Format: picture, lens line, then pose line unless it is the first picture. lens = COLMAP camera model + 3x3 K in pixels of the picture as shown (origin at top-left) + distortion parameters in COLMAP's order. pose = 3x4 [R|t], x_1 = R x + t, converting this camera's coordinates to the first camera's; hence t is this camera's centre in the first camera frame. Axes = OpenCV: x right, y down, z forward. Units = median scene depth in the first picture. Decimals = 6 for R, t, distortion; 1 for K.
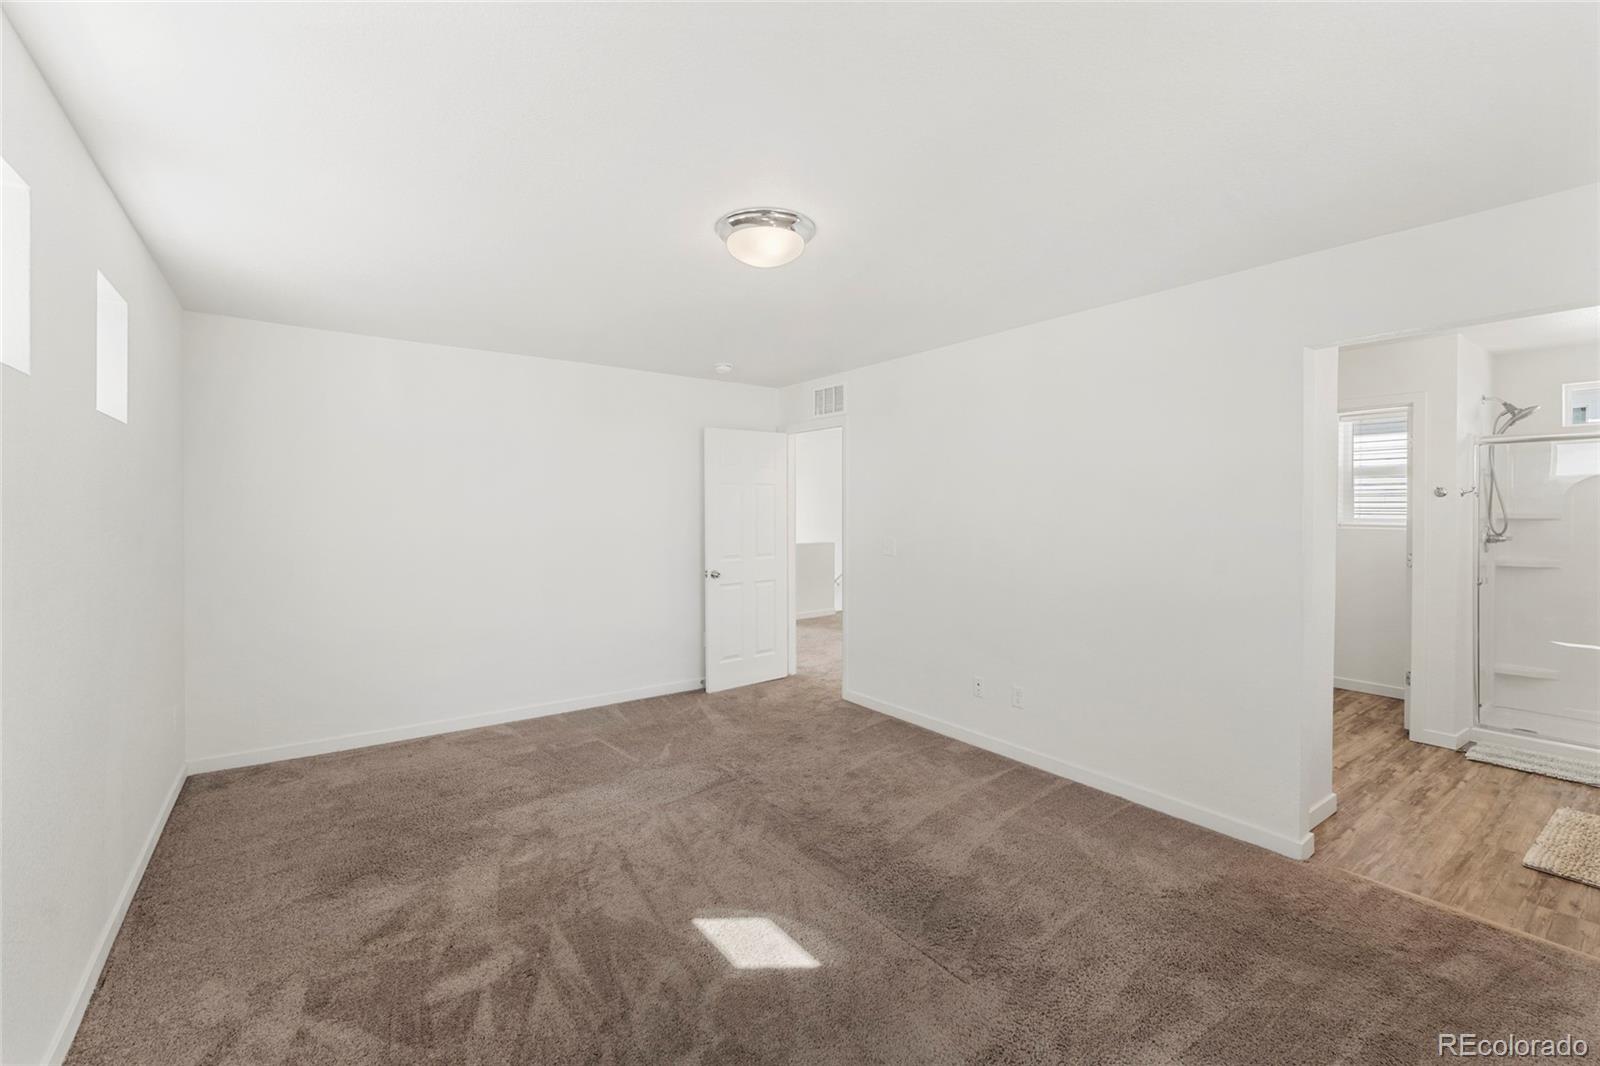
lens RADIAL K [[670.9, 0, 793.7], [0, 670.9, 504.9], [0, 0, 1]] dist [-0.000497, 0.000023]
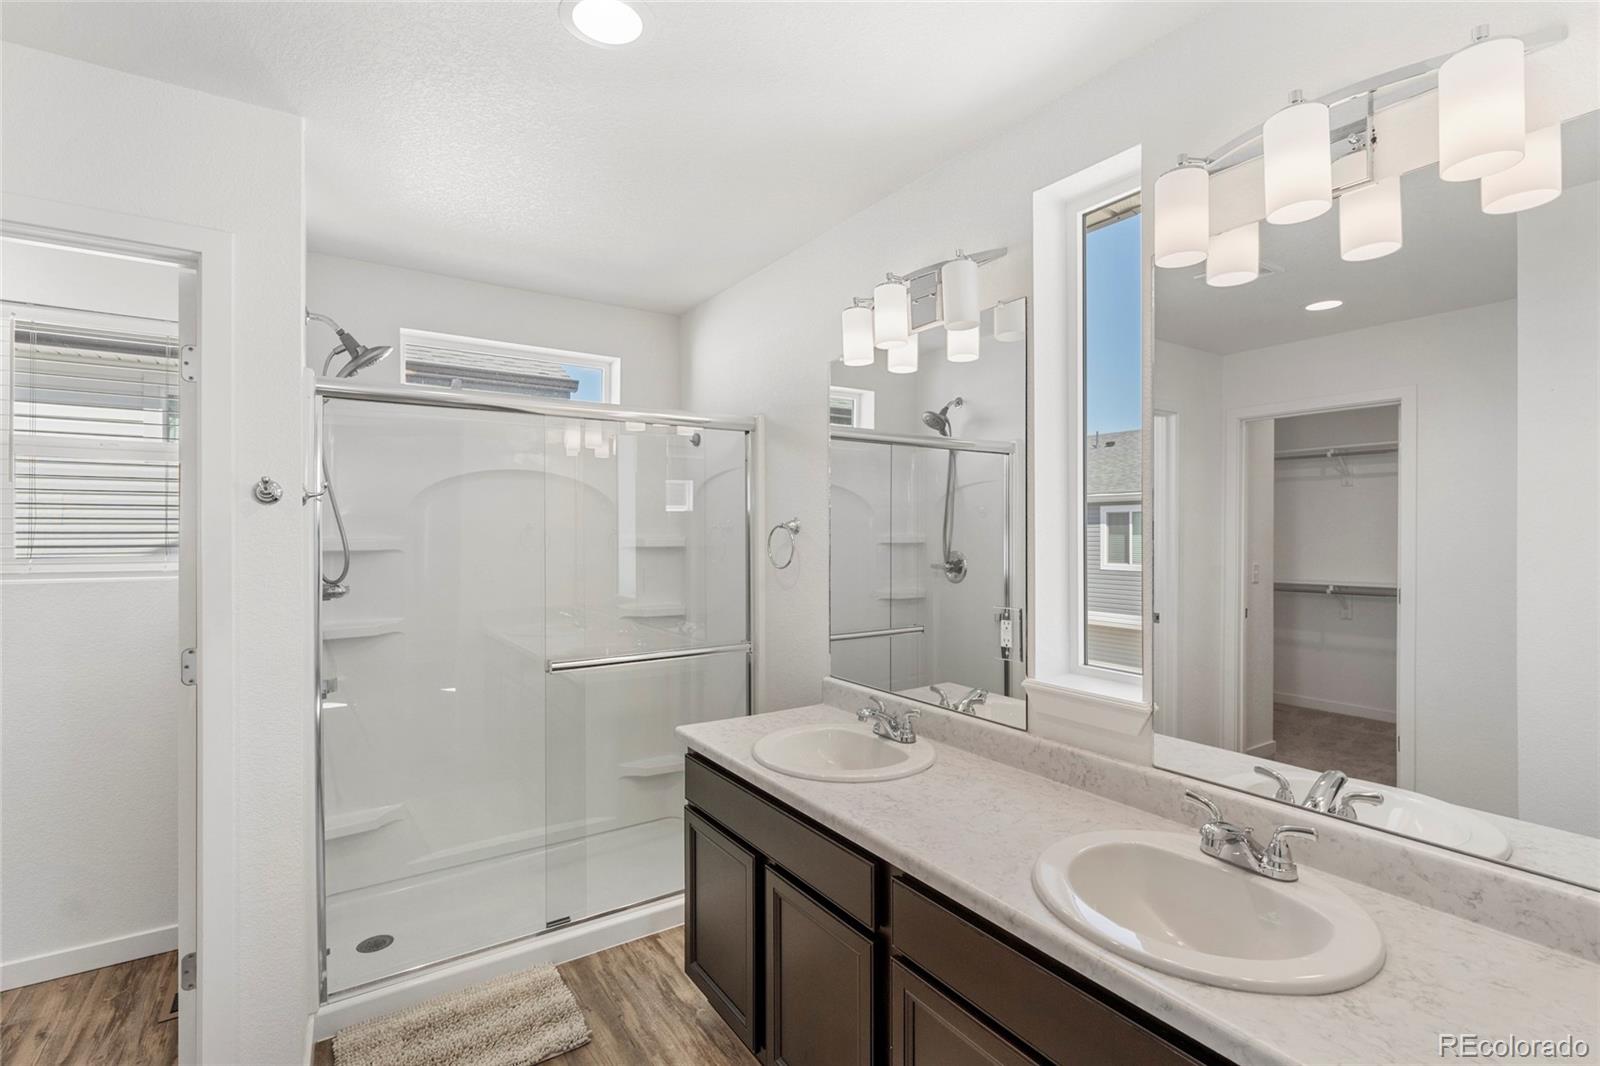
lens RADIAL K [[736.5, 0, 784.4], [0, 736.5, 535.1], [0, 0, 1]] dist [0.005552, -0.000060]
pose [[0.068113, -0.006497, 0.997656, 0.509692], [0.013355, 0.999895, 0.005600, 0.008607], [-0.997588, 0.012943, 0.068193, 0.618591]]
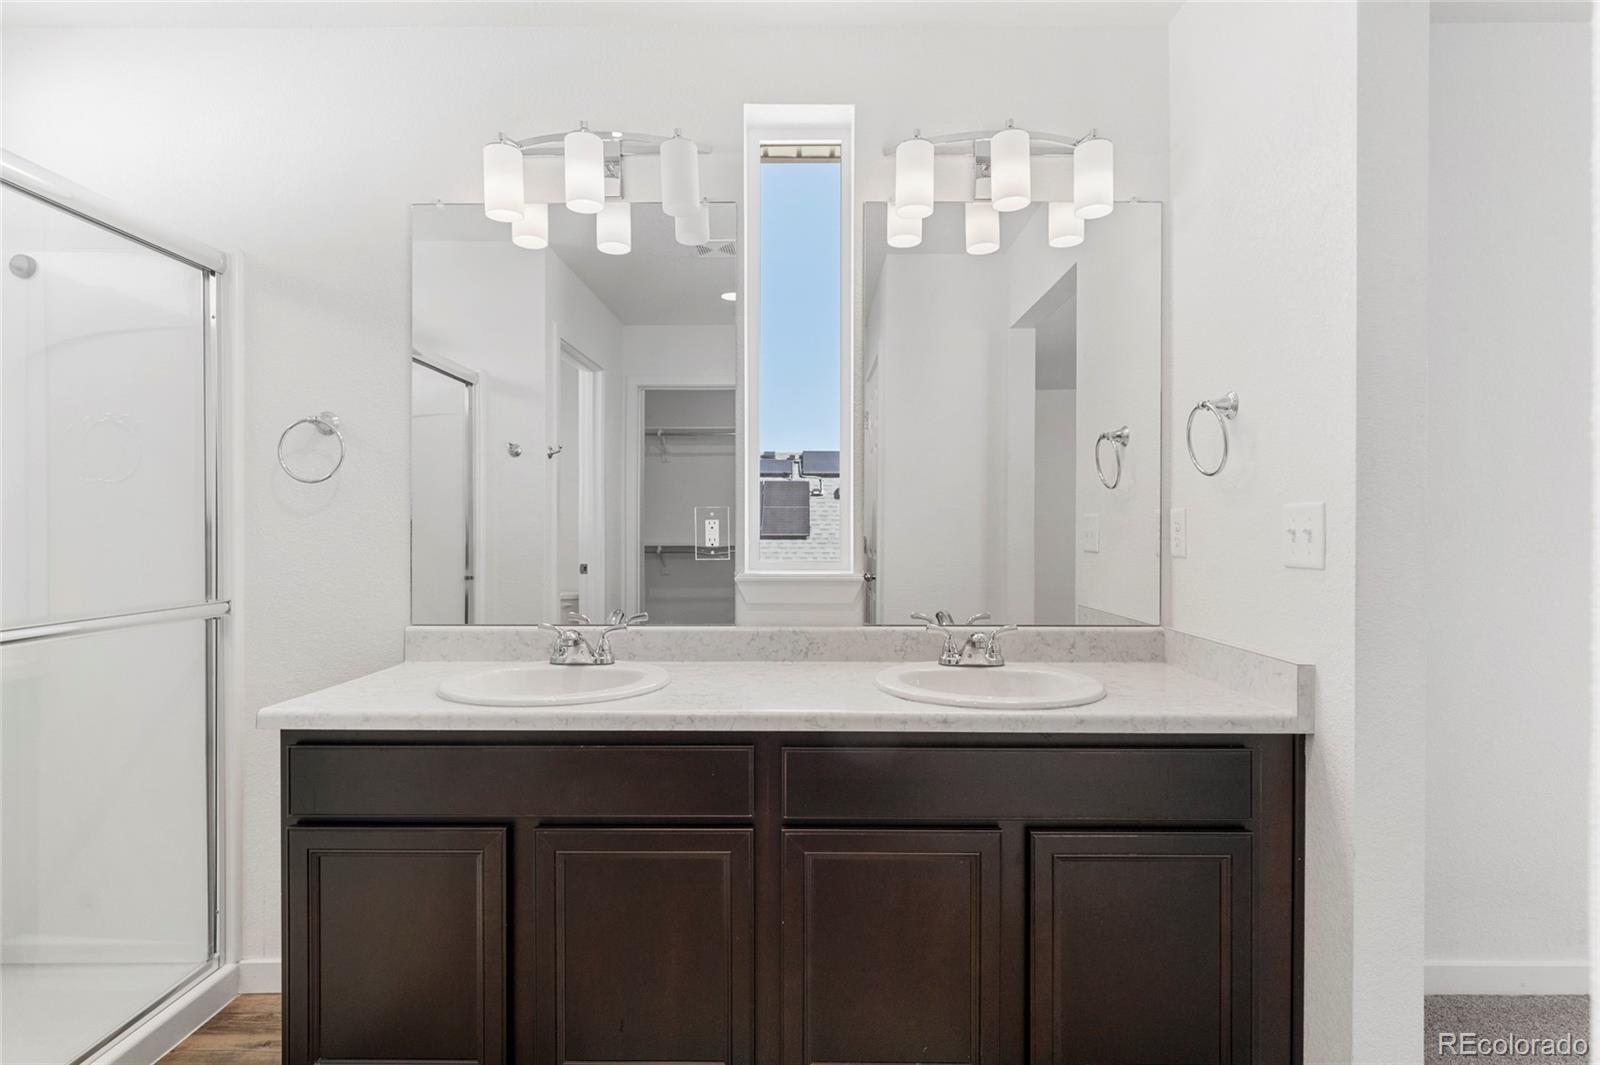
lens RADIAL K [[805.7, 0, 805.5], [0, 805.7, 539.2], [0, 0, 1]] dist [0.001571, 0.000417]
pose [[-0.790798, -0.011636, 0.611966, 0.572618], [0.002970, 0.999735, 0.022847, 0.041180], [-0.612069, 0.019885, -0.790554, 0.762171]]
